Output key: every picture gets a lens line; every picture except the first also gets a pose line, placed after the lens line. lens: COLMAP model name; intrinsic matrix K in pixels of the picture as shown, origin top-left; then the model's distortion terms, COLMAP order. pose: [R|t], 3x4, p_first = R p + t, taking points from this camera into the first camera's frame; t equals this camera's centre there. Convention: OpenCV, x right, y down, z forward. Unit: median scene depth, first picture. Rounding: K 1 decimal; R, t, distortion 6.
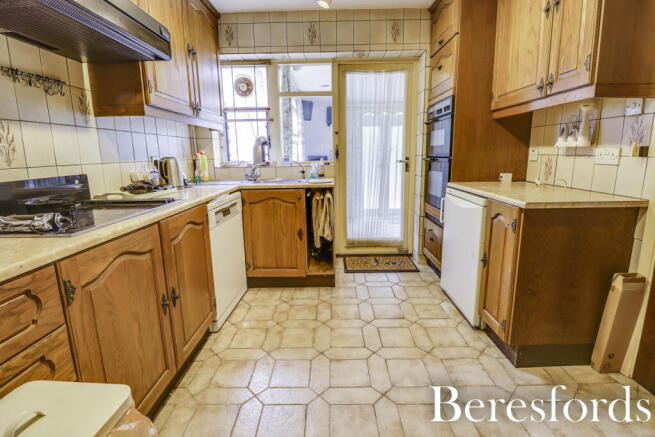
lens RADIAL K [[302.5, 0, 328.4], [0, 302.5, 208.8], [0, 0, 1]] dist [0.008352, -0.014947]
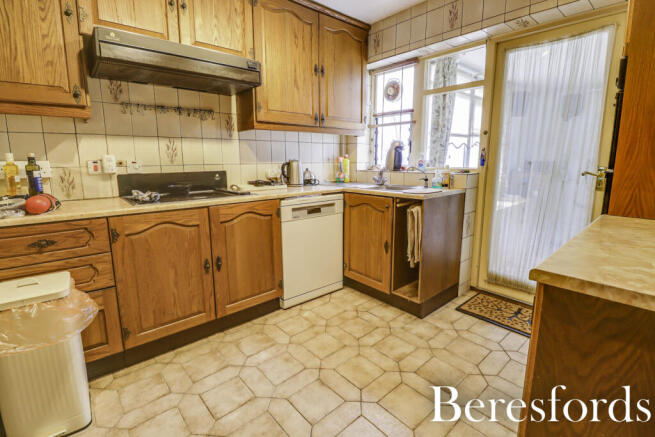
lens RADIAL K [[302.5, 0, 328.4], [0, 302.5, 208.8], [0, 0, 1]] dist [0.008352, -0.014947]
pose [[0.670673, 0.136568, -0.729073, 0.436651], [-0.141522, 0.988408, 0.054961, -0.054060], [0.728128, 0.066319, 0.682226, 0.235736]]
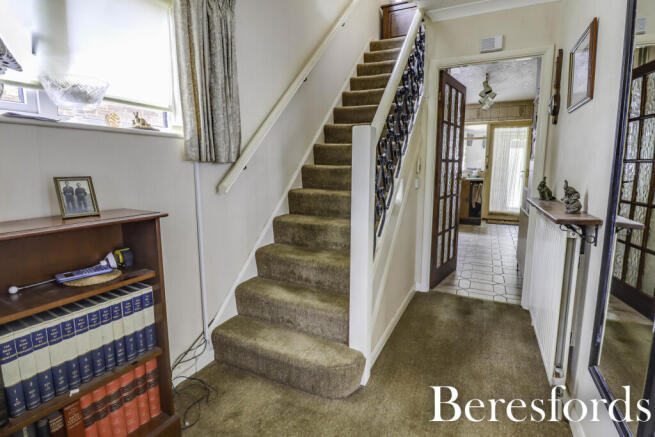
lens RADIAL K [[302.5, 0, 328.4], [0, 302.5, 208.8], [0, 0, 1]] dist [0.008352, -0.014947]
pose [[0.896313, 0.077221, -0.436646, -0.018525], [-0.095134, 0.995278, -0.019269, 0.298896], [0.433096, 0.058811, 0.899427, -1.589358]]
